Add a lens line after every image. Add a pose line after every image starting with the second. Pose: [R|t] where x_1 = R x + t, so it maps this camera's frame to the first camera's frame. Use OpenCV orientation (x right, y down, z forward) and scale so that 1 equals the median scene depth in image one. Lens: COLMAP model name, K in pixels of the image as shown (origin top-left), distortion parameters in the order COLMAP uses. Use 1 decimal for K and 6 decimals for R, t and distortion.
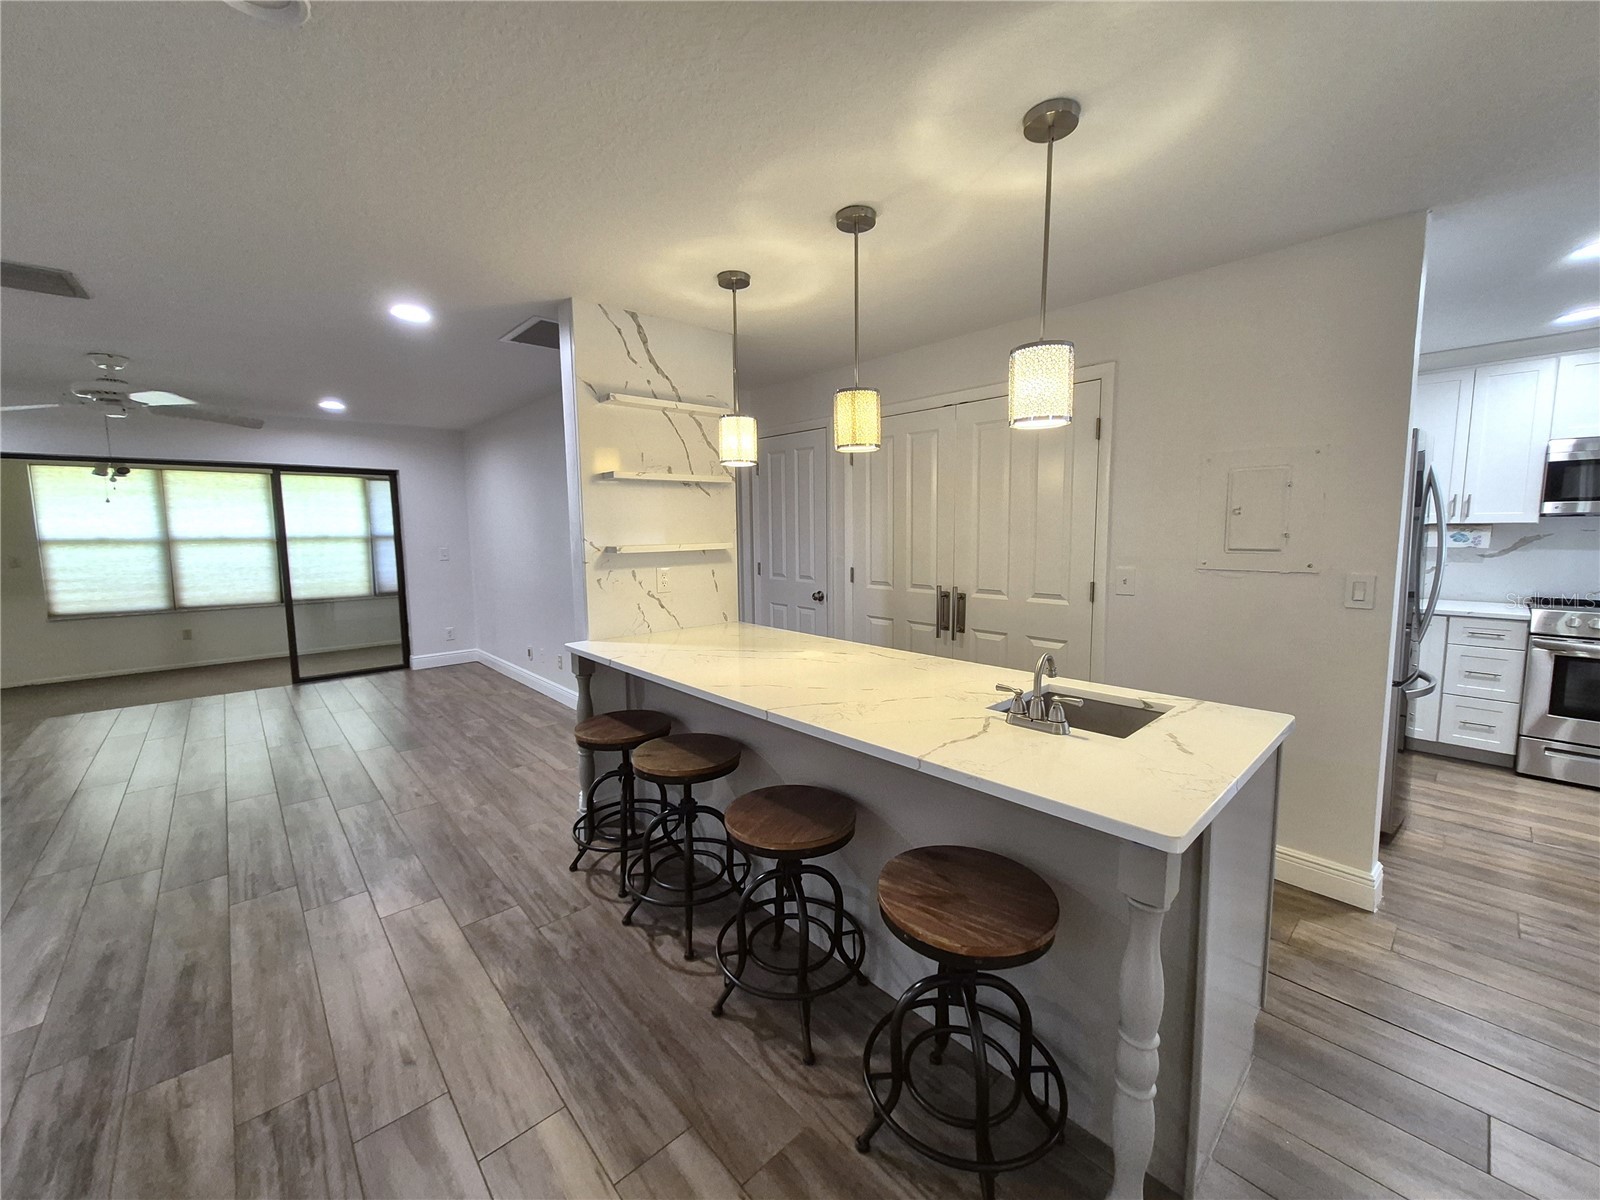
lens RADIAL K [[629.3, 0, 796.0], [0, 629.3, 590.0], [0, 0, 1]] dist [0.005698, 0.000366]
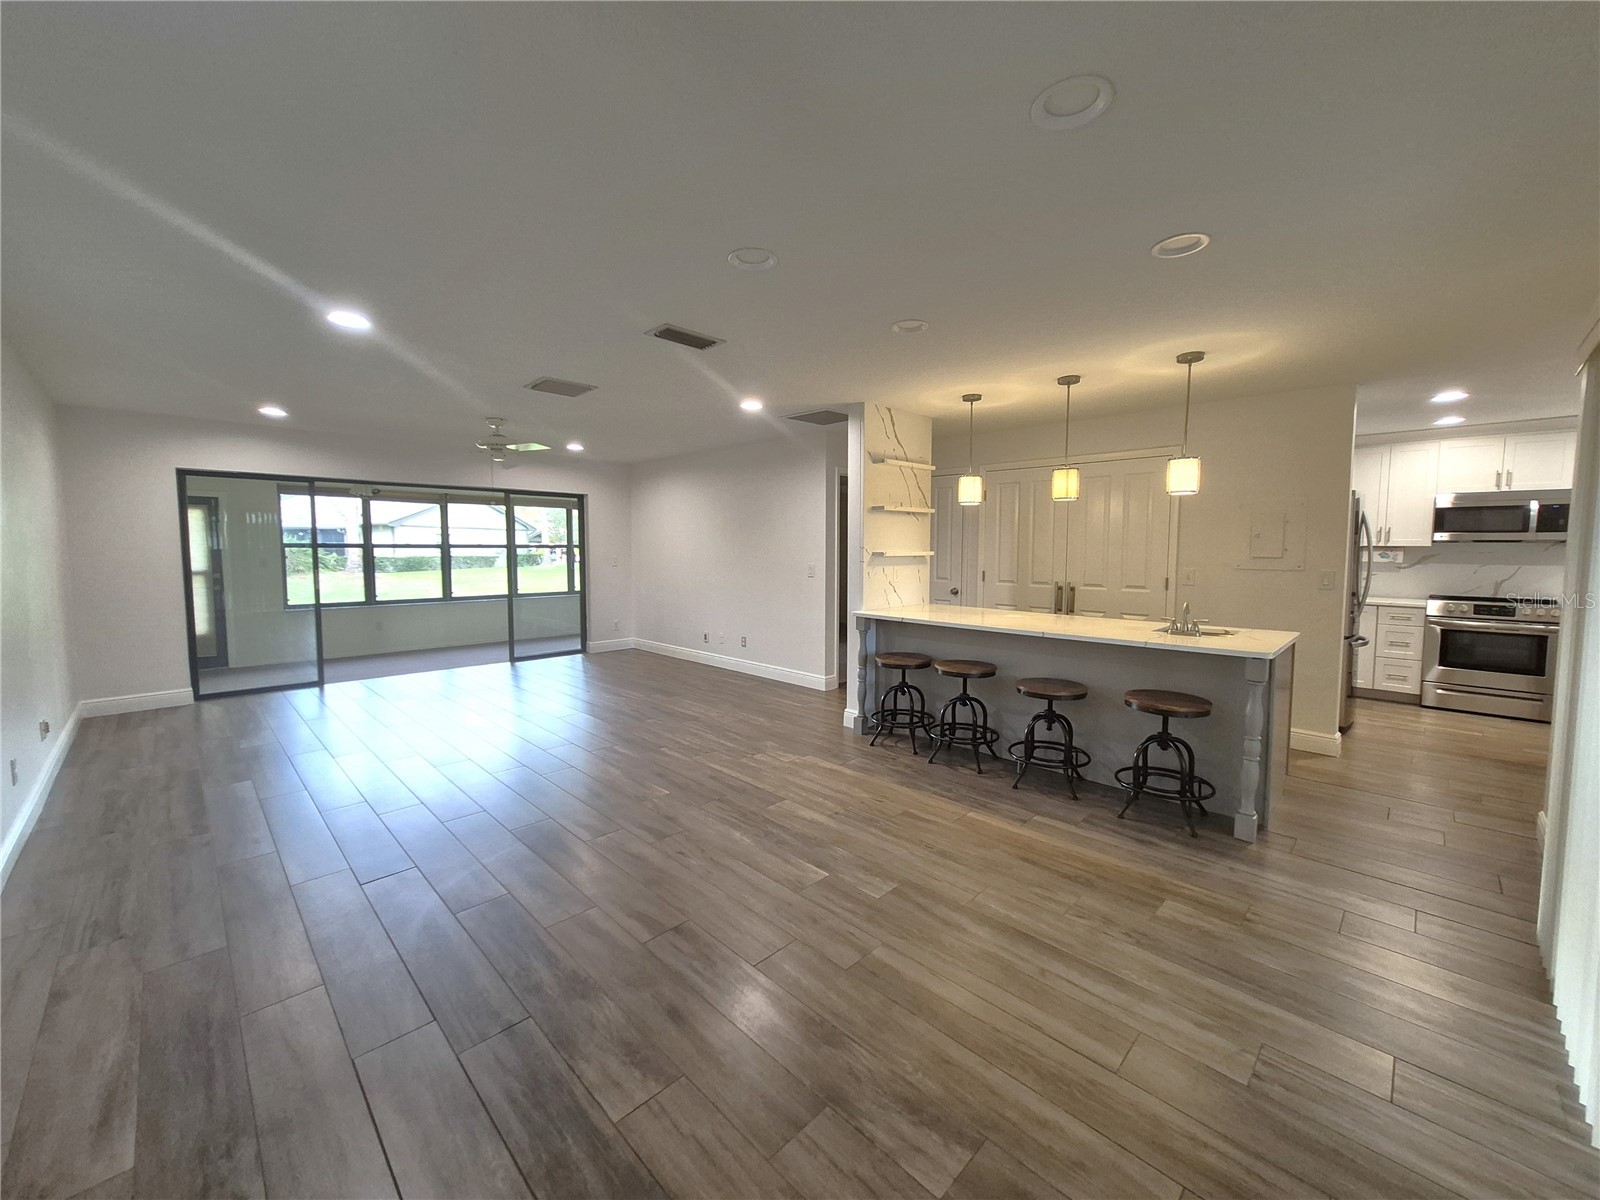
lens RADIAL K [[629.3, 0, 797.3], [0, 629.3, 587.1], [0, 0, 1]] dist [0.005698, 0.000366]
pose [[0.998907, 0.011012, 0.045420, -0.485700], [-0.009407, 0.999329, -0.035387, 0.067940], [-0.045779, 0.034921, 0.998341, -0.509372]]
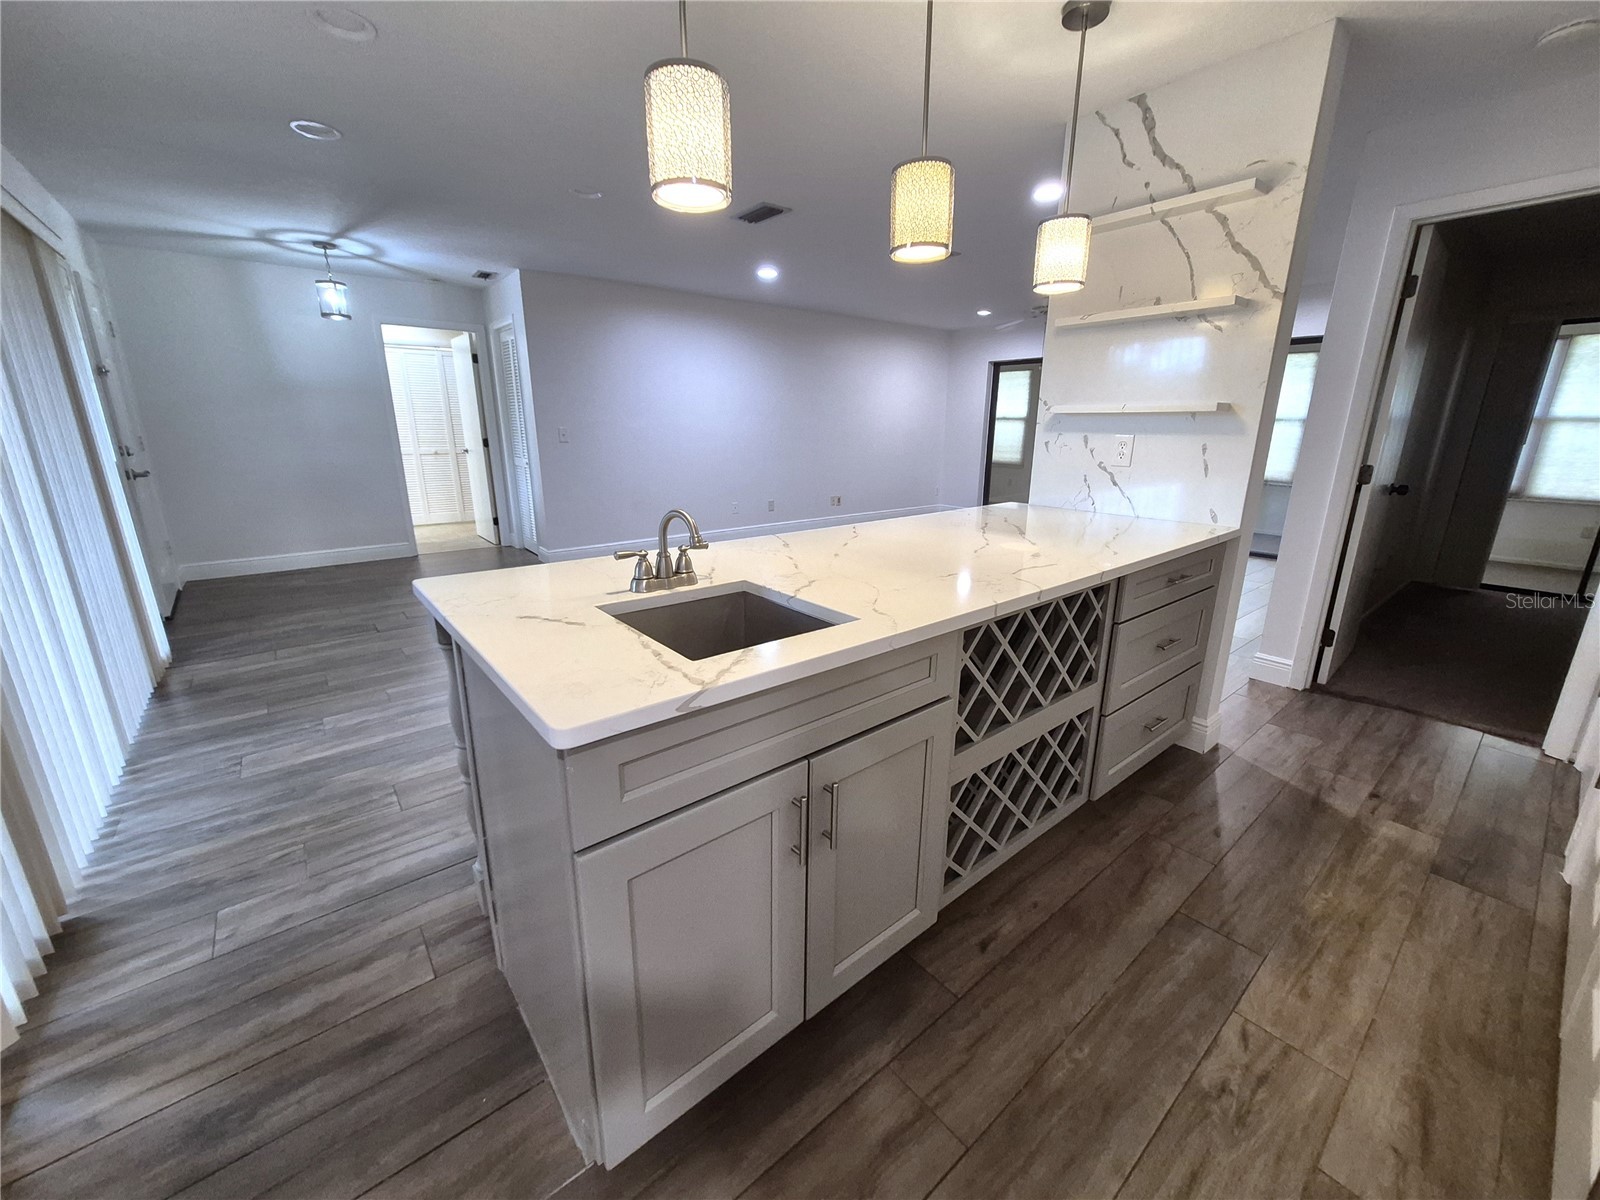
lens RADIAL K [[629.3, 0, 804.2], [0, 629.3, 592.1], [0, 0, 1]] dist [0.005698, 0.000366]
pose [[-0.049631, 0.272687, -0.960822, 0.588374], [-0.109254, 0.954752, 0.276608, -0.020172], [0.992774, 0.118701, -0.017593, 0.580085]]
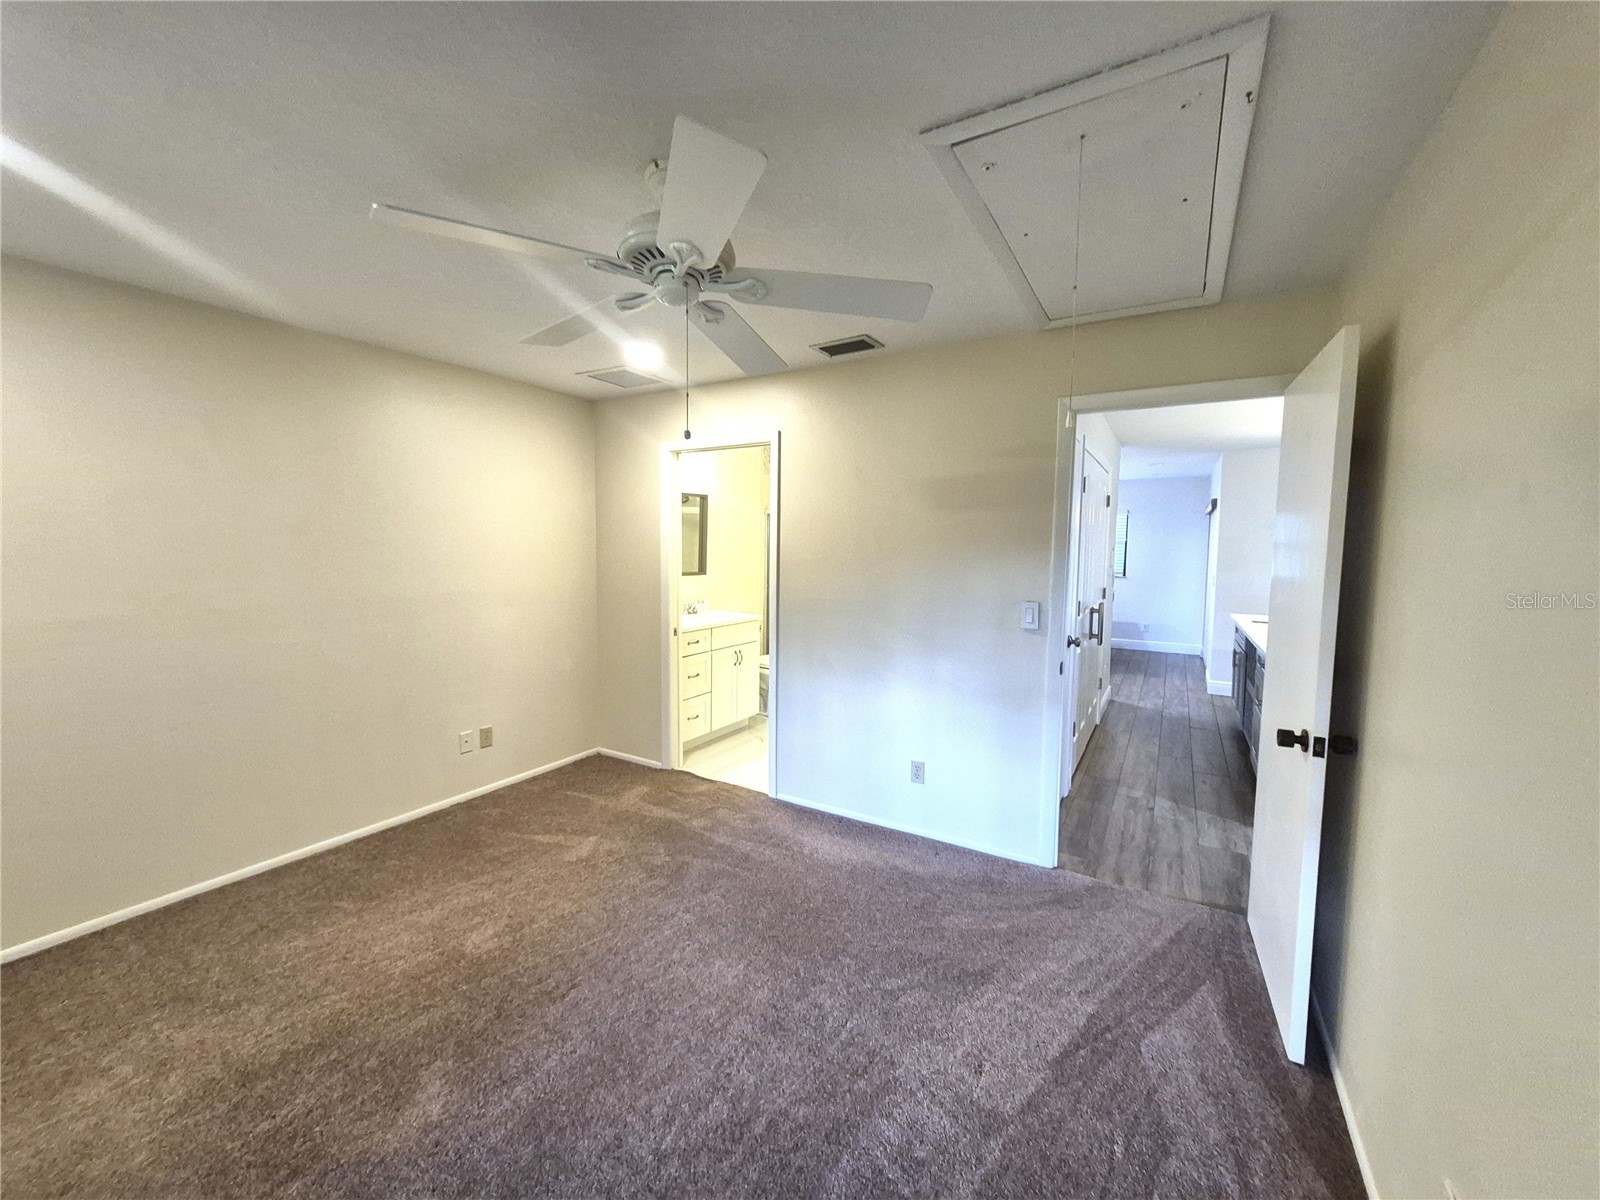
lens RADIAL K [[629.3, 0, 802.0], [0, 629.3, 586.5], [0, 0, 1]] dist [0.005698, 0.000366]
pose [[-0.294200, -0.058621, 0.953945, -0.819461], [0.091428, 0.991814, 0.089145, -0.215199], [-0.951361, 0.113444, -0.286432, 1.988469]]
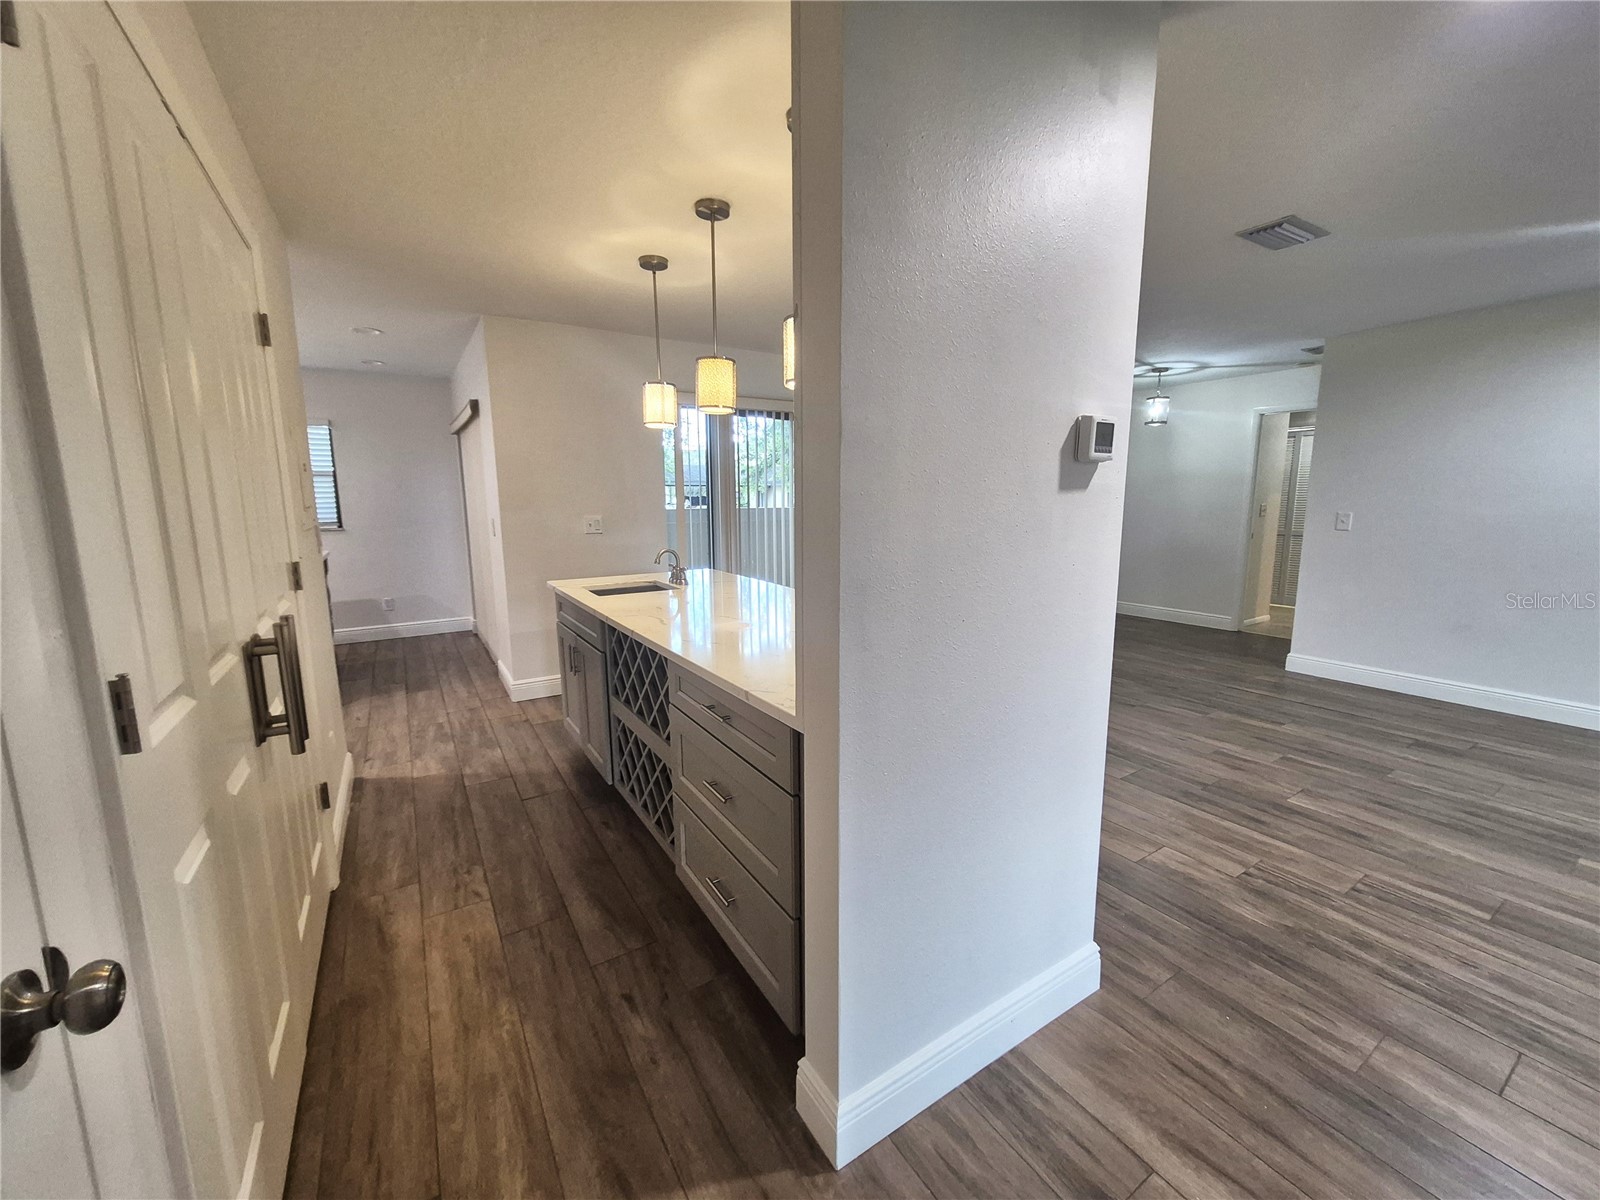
lens RADIAL K [[629.3, 0, 800.5], [0, 629.3, 590.2], [0, 0, 1]] dist [0.005698, 0.000366]
pose [[-0.985831, -0.011149, 0.167372, -0.156416], [0.031765, 0.967327, 0.251534, -0.119500], [-0.164708, 0.253287, -0.953266, 1.356959]]
